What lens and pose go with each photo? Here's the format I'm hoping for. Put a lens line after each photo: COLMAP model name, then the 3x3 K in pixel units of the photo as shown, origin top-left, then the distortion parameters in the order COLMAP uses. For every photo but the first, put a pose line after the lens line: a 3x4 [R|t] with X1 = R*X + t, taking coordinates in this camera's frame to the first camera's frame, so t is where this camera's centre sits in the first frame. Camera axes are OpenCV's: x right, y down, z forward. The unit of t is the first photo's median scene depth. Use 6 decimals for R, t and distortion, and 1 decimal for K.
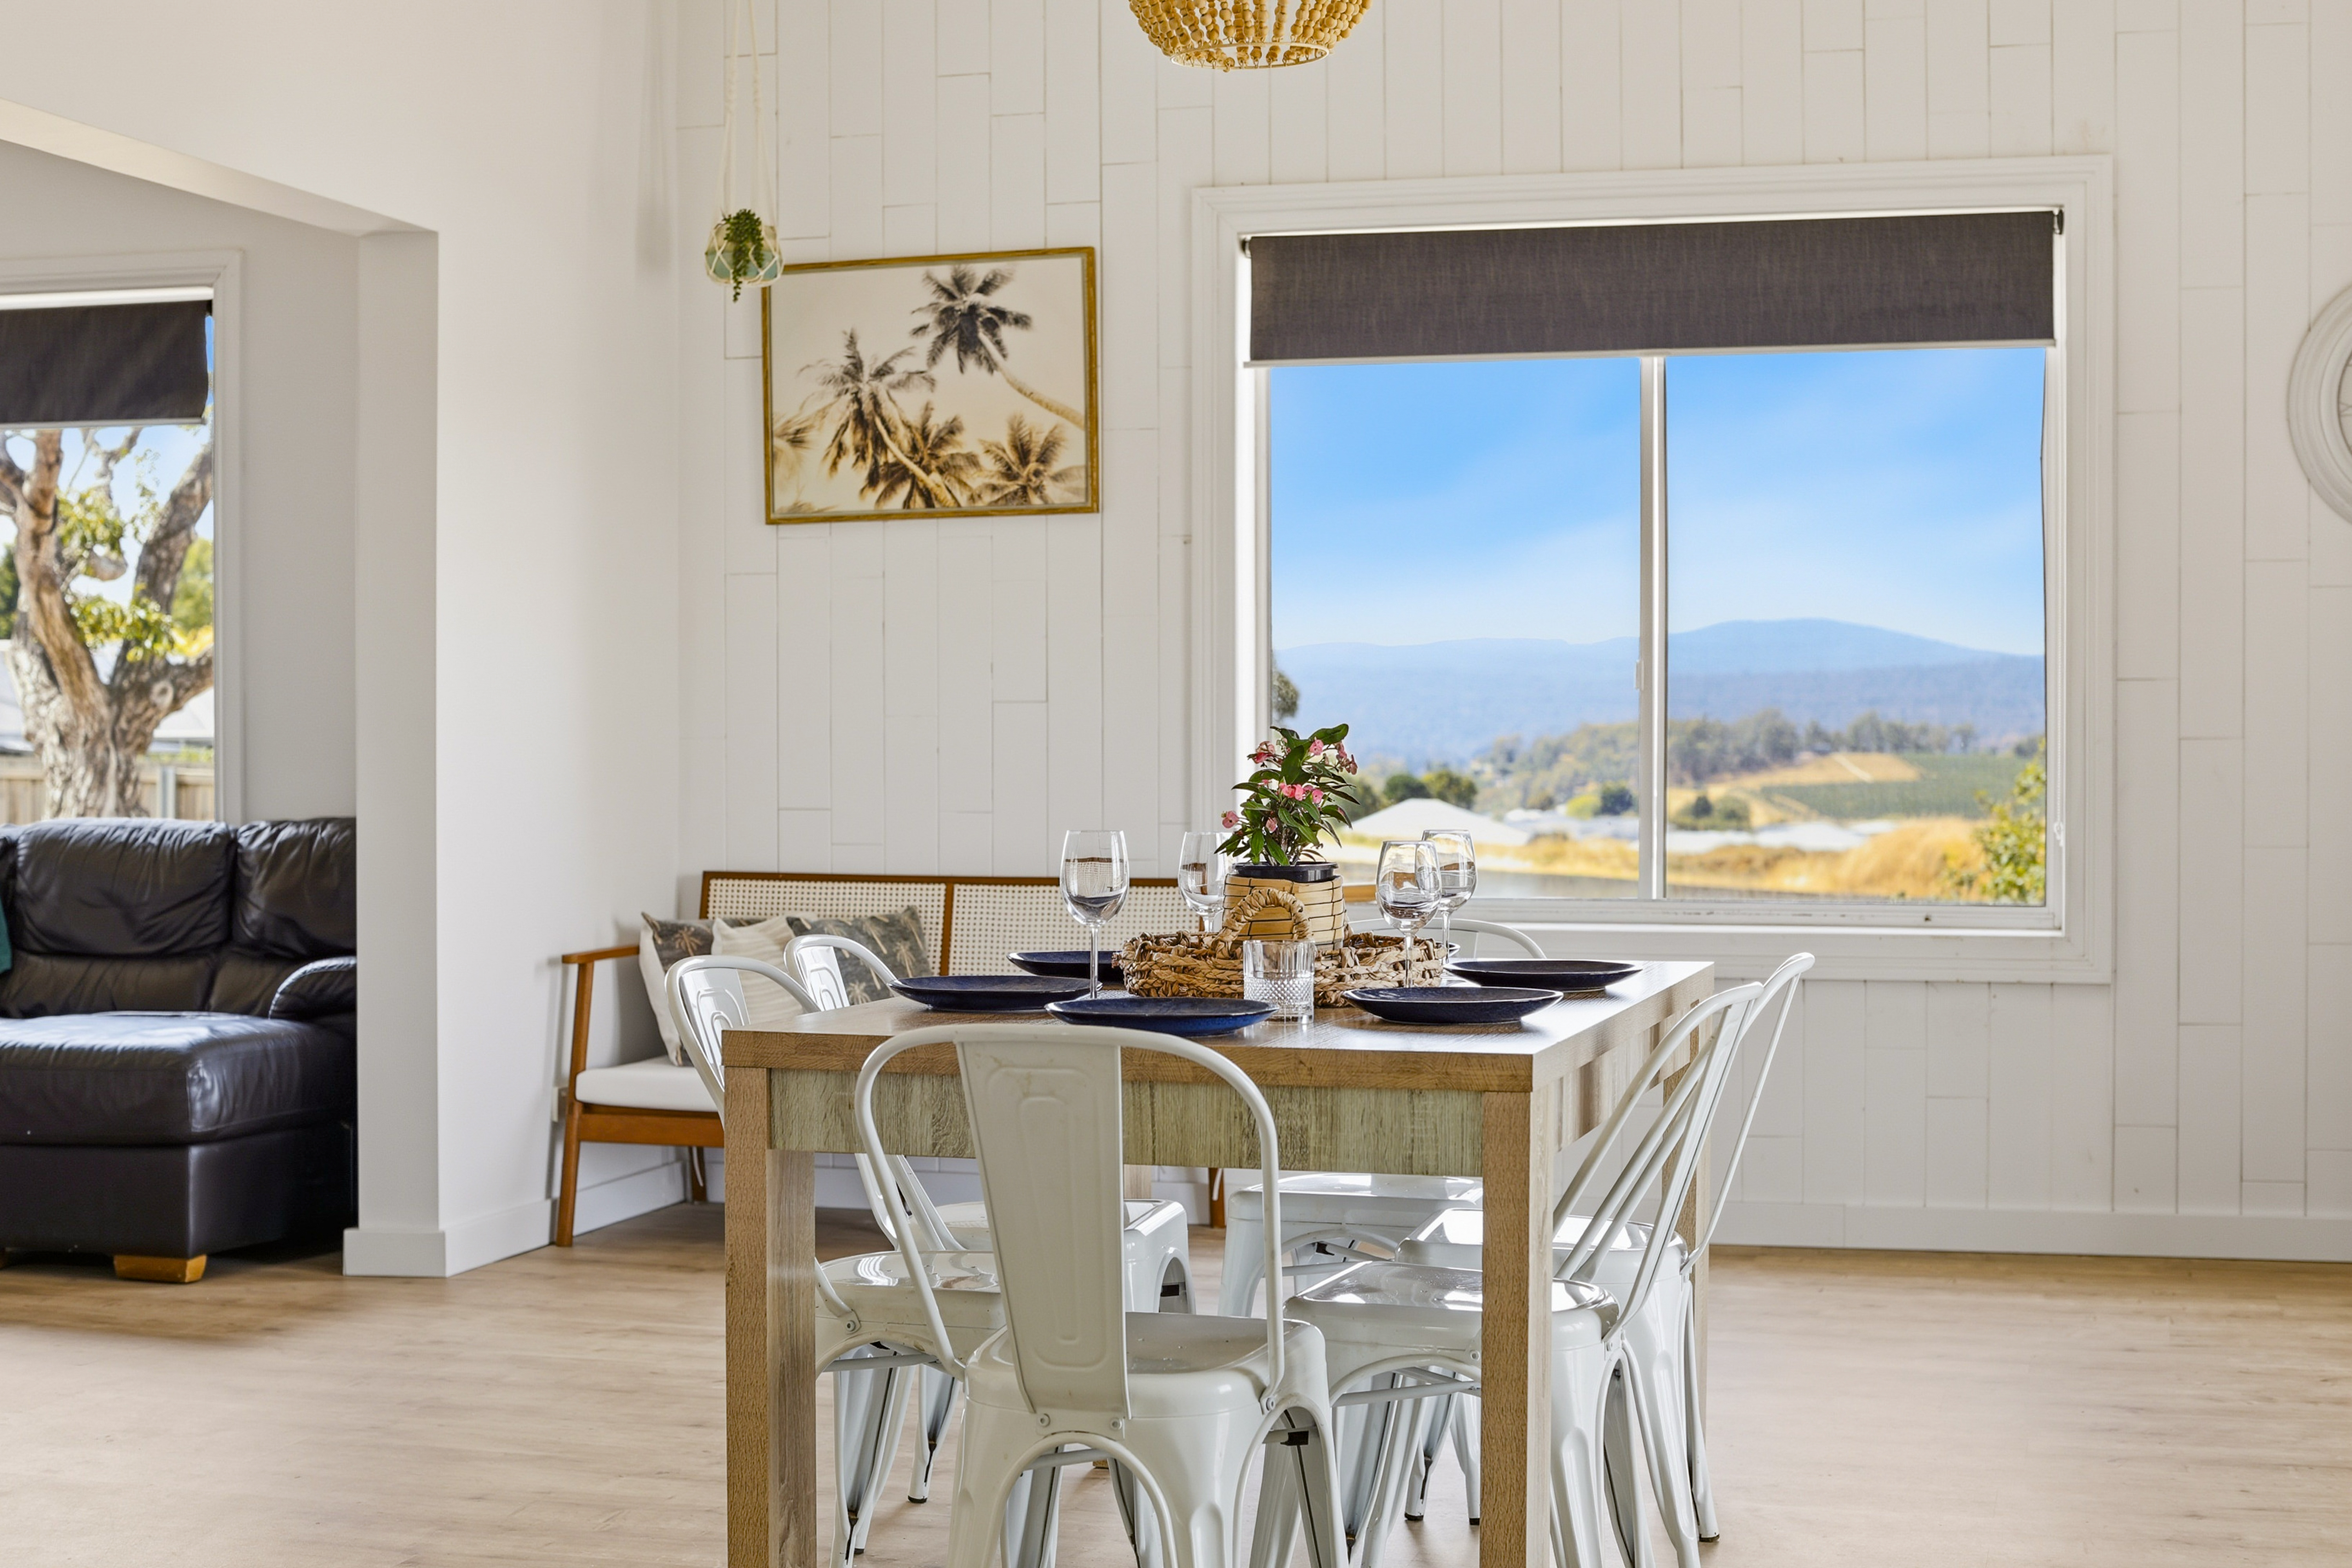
lens RADIAL K [[3410.1, 0, 1176.0], [0, 3410.1, 784.0], [0, 0, 1]] dist [-0.137433, 0.192483]
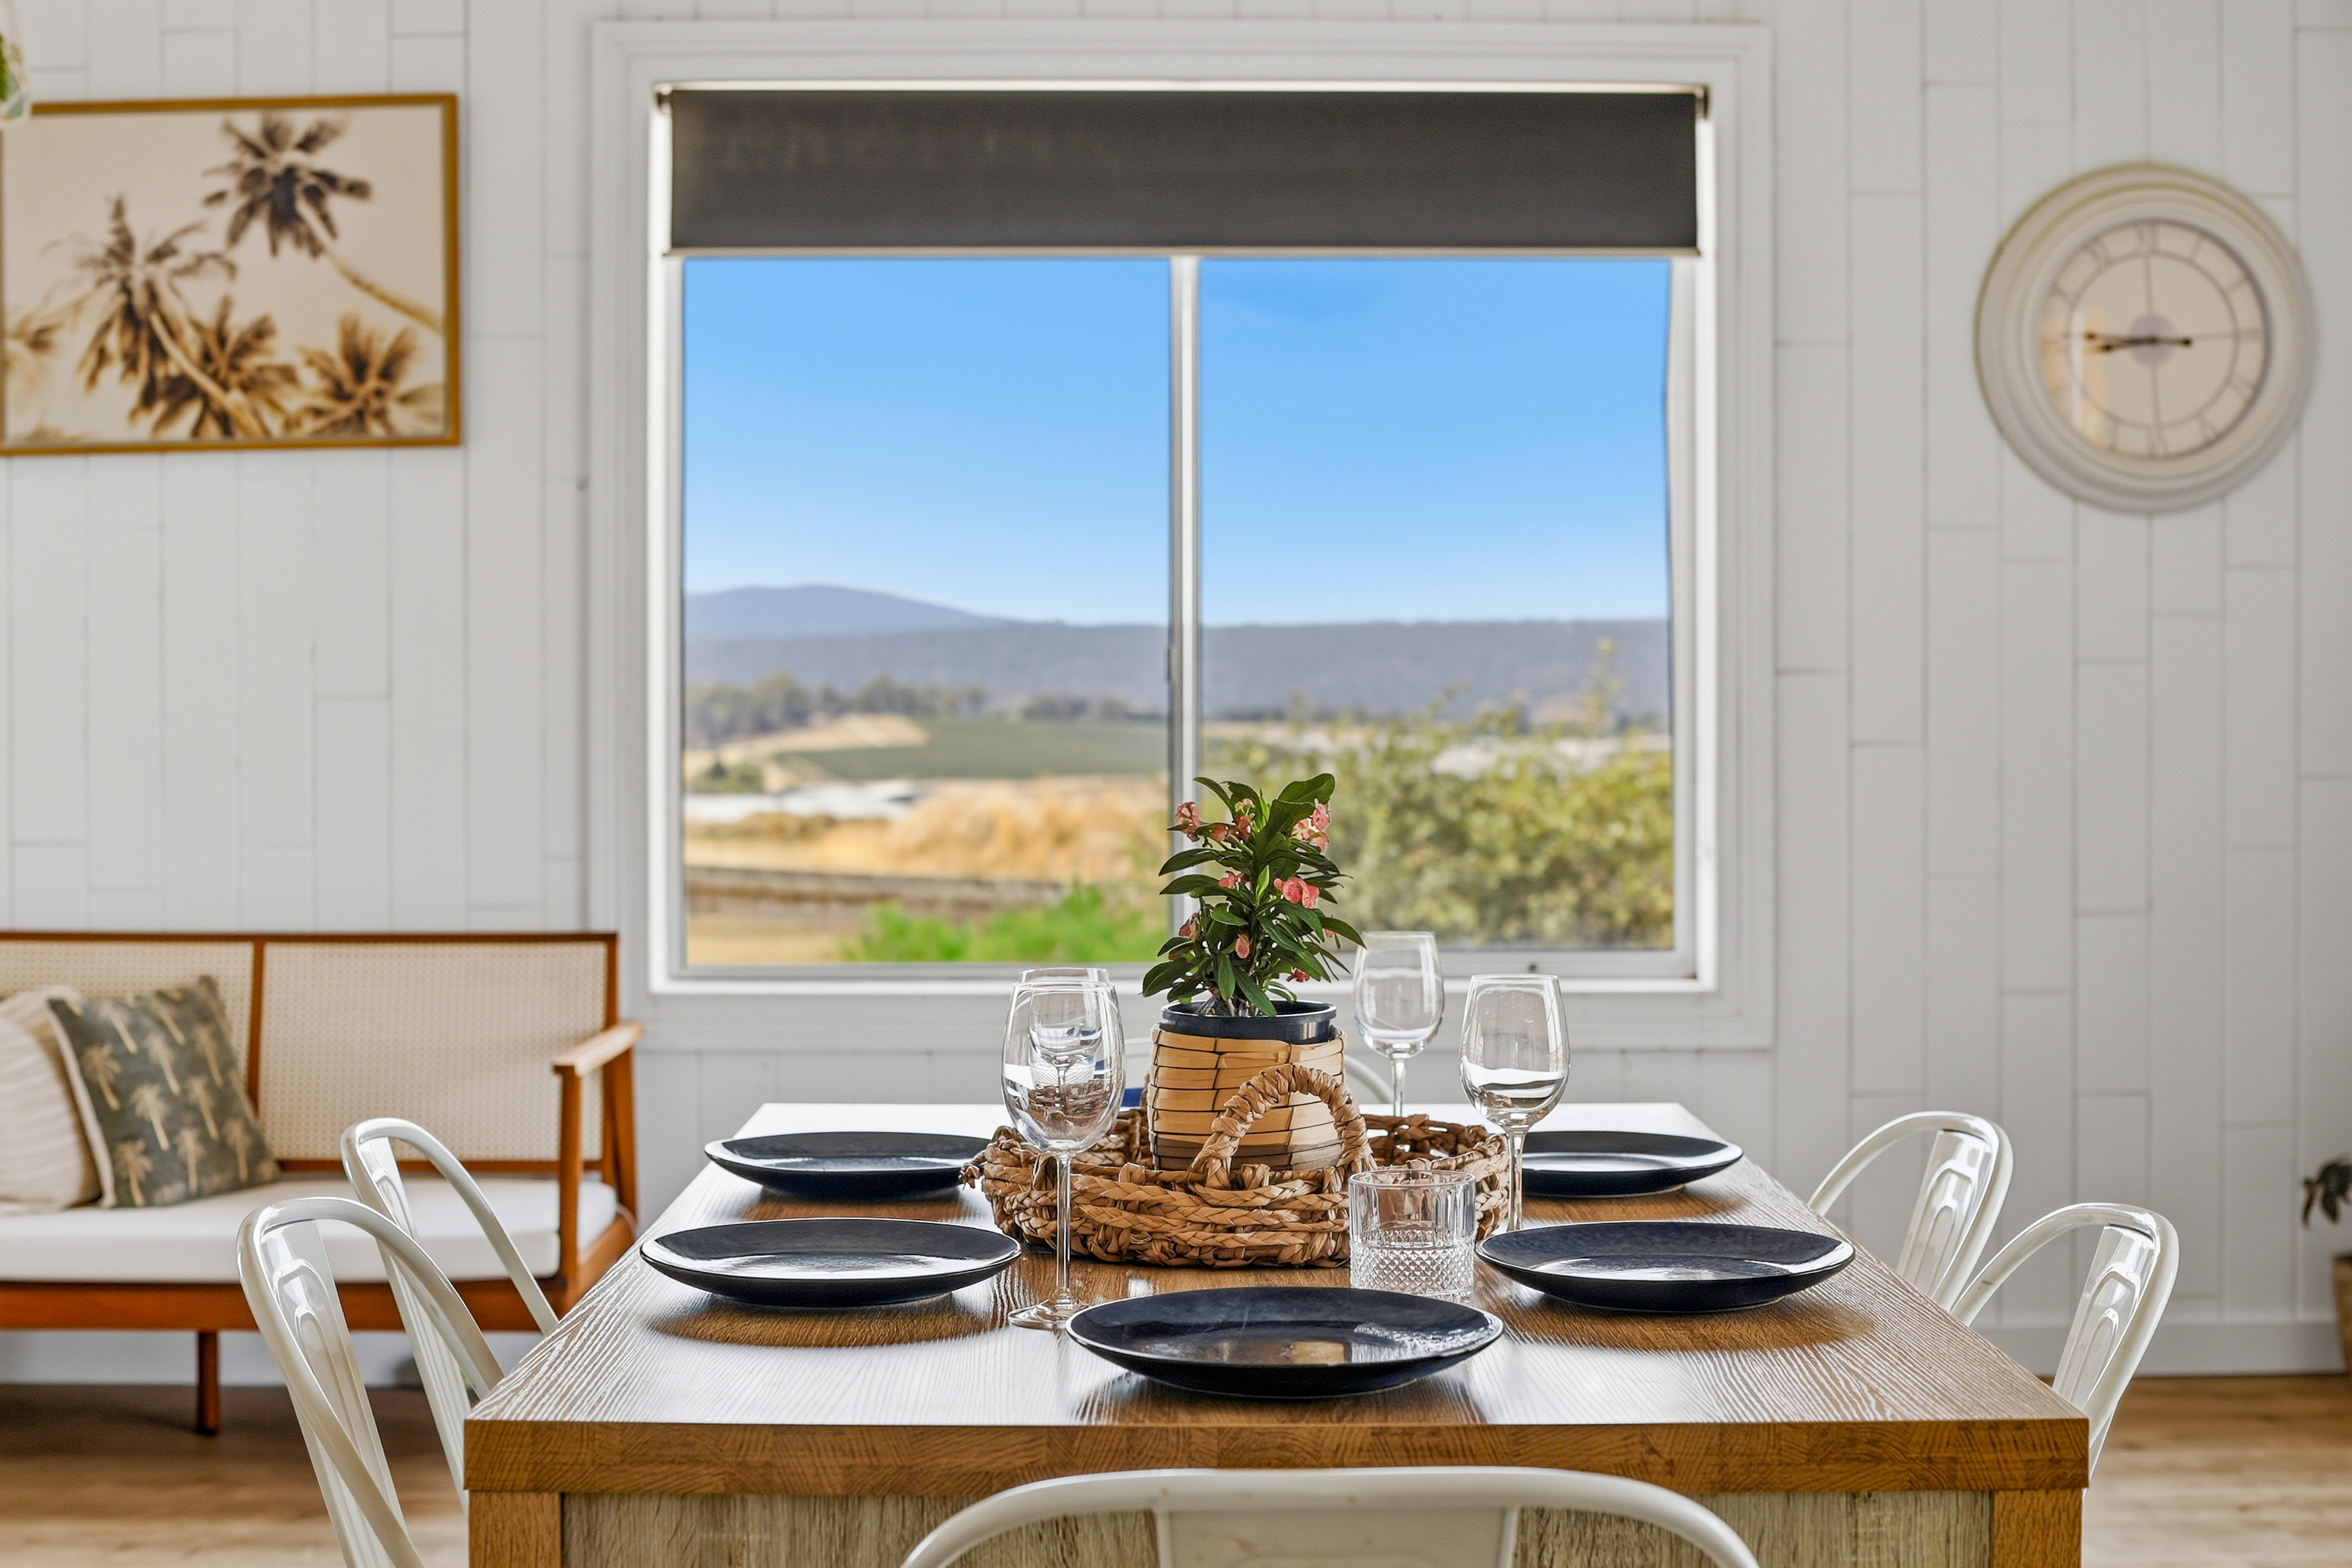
lens RADIAL K [[3414.3, 0, 1167.7], [0, 3414.3, 702.7], [0, 0, 1]] dist [-0.138560, 0.138151]
pose [[0.959514, -0.001518, 0.281658, -0.083762], [0.005295, 0.999906, -0.012652, -0.012813], [-0.281612, 0.013631, 0.959432, 0.236756]]
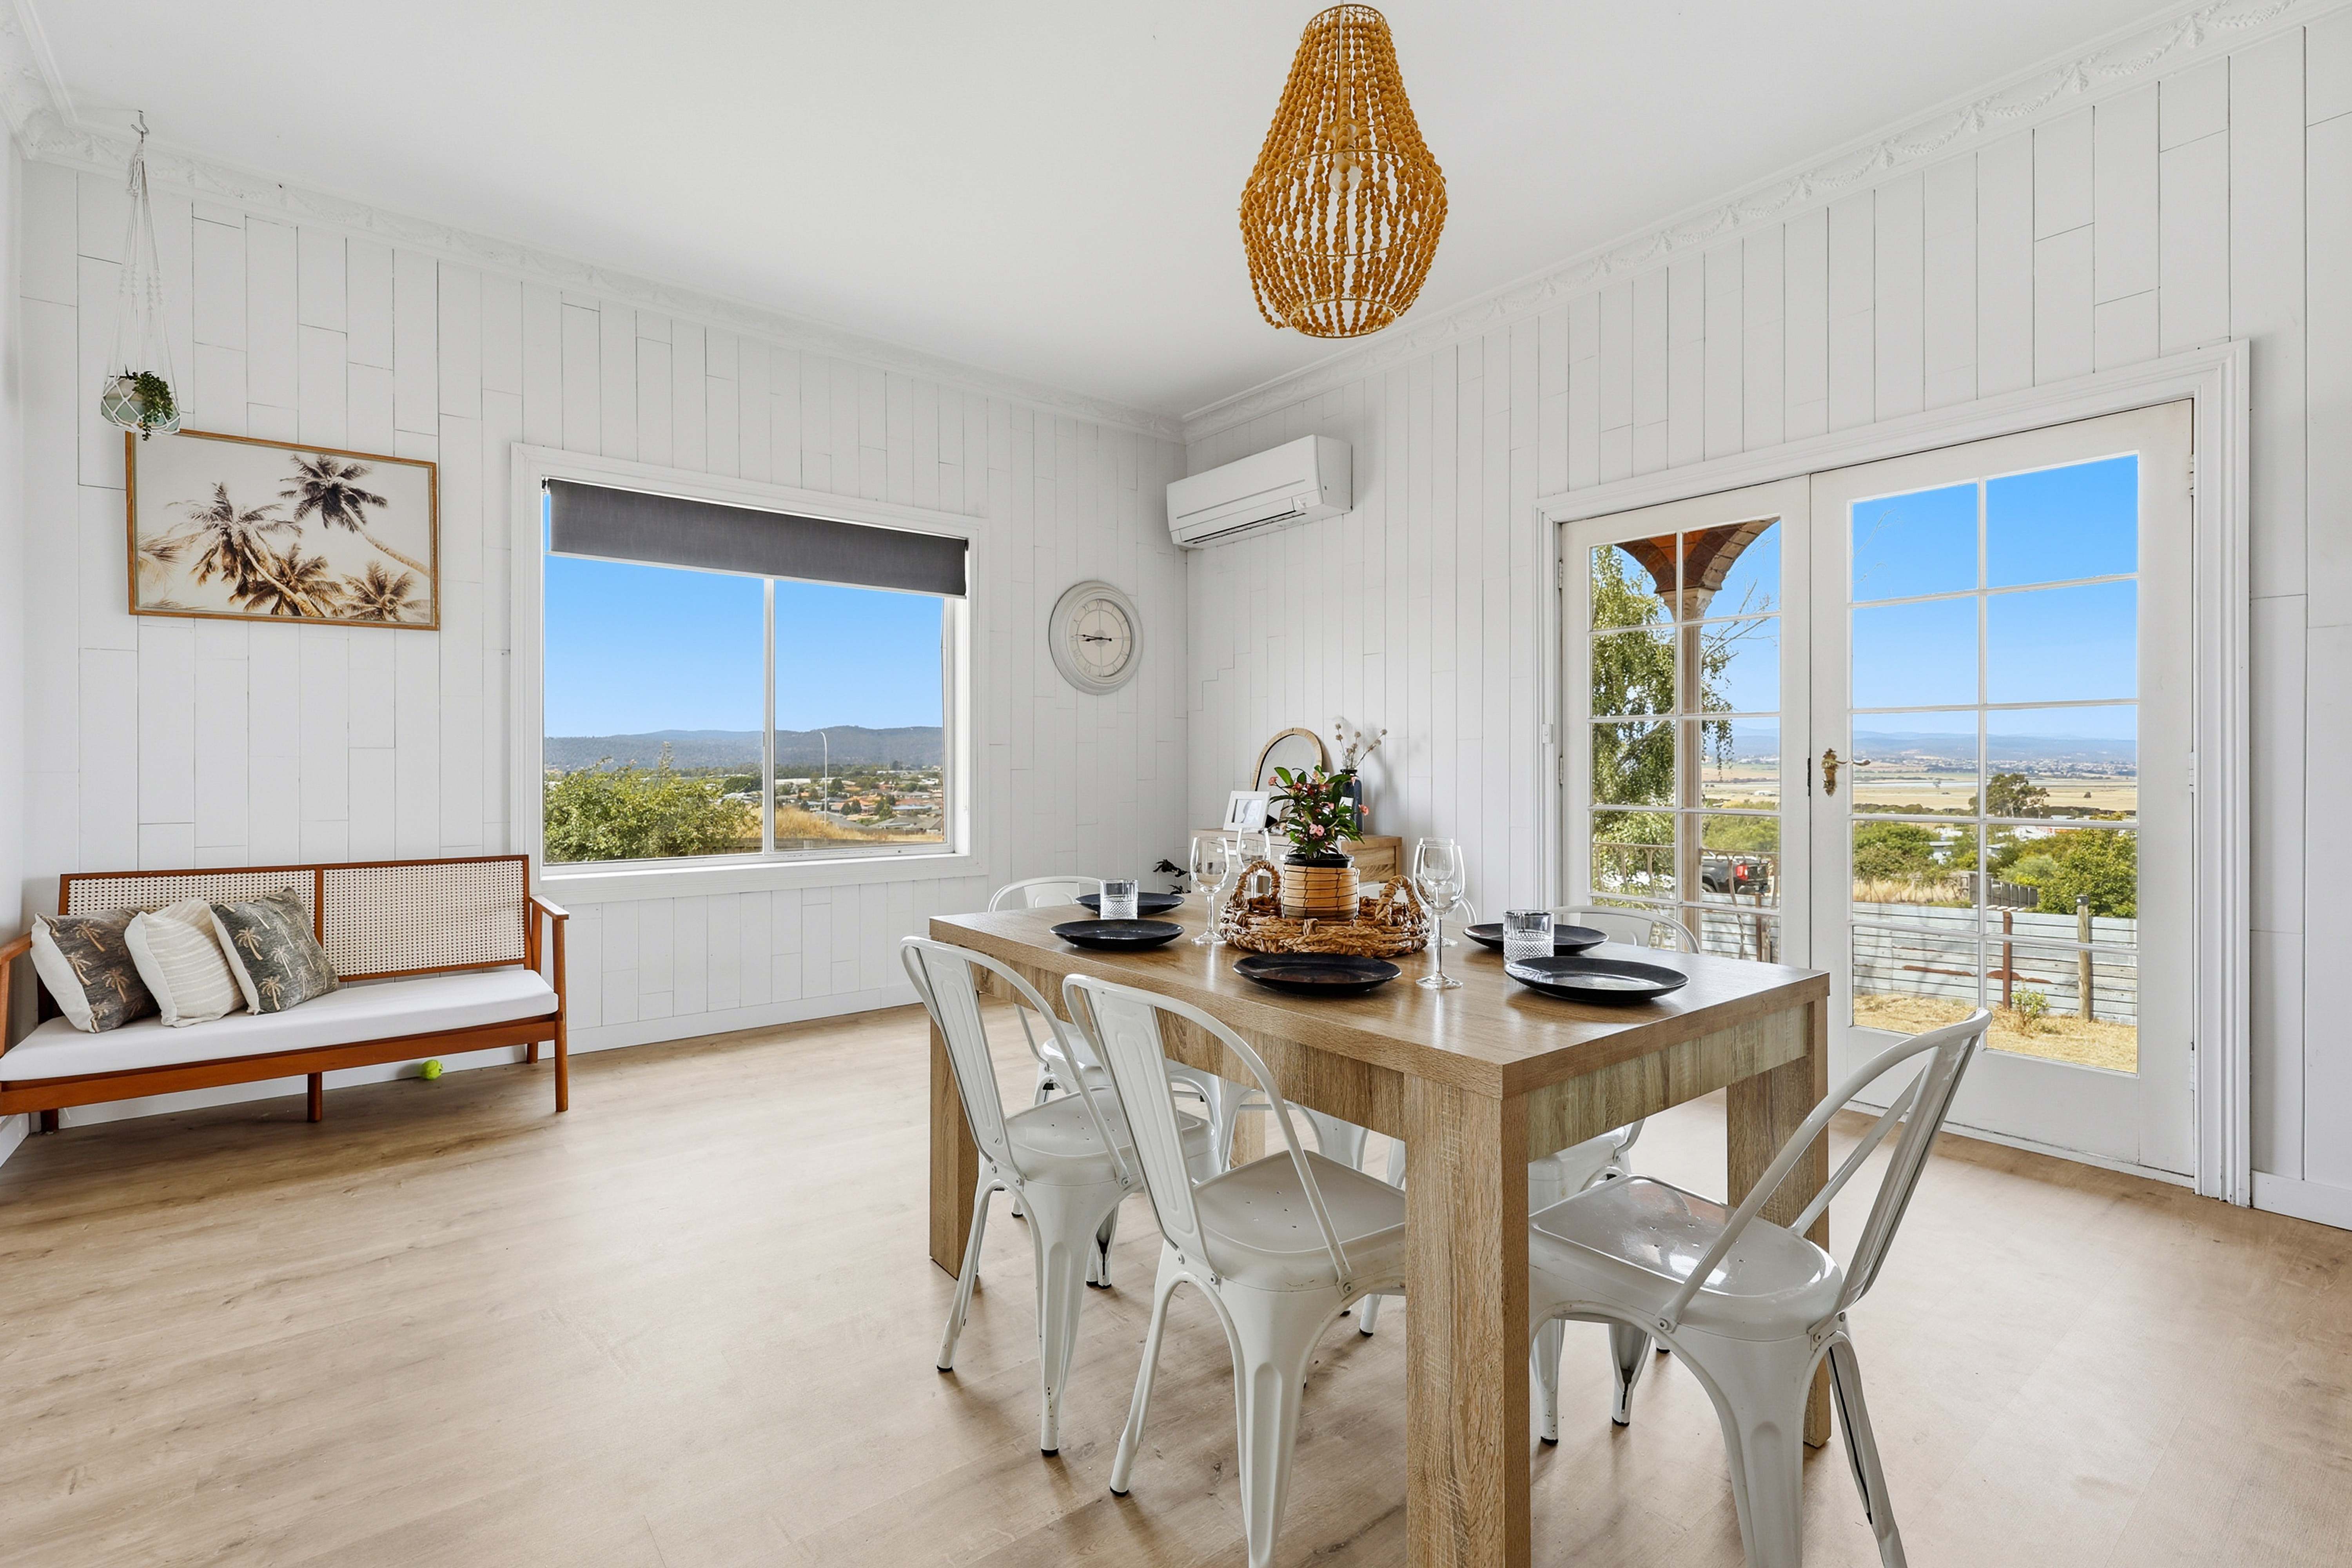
lens RADIAL K [[1054.8, 0, 1162.2], [0, 1054.8, 762.2], [0, 0, 1]] dist [-0.000017, -0.000065]
pose [[0.595289, 0.003002, 0.803506, -0.217224], [0.011518, 0.999858, -0.012269, -0.007737], [-0.803429, 0.016558, 0.595170, 0.429928]]
